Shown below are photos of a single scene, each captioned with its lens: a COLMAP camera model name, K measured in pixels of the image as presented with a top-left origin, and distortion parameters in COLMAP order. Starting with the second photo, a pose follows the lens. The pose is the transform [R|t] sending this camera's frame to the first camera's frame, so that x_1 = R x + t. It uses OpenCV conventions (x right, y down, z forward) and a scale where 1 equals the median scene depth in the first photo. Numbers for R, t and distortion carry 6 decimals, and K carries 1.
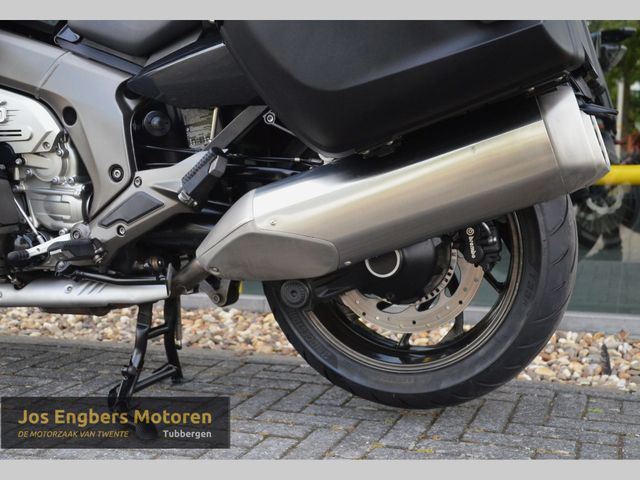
lens RADIAL K [[804.5, 0, 339.8], [0, 804.5, 248.8], [0, 0, 1]] dist [0.009491, 0.424575]
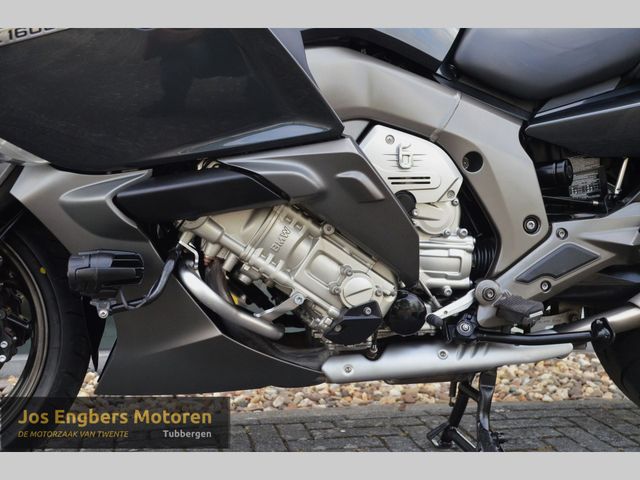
lens RADIAL K [[804.5, 0, 339.8], [0, 804.5, 248.8], [0, 0, 1]] dist [0.009491, 0.424575]
pose [[0.852316, -0.028840, 0.522231, -0.924398], [0.043869, 0.998902, -0.016434, -0.058459], [-0.521184, 0.036917, 0.852646, 0.316223]]
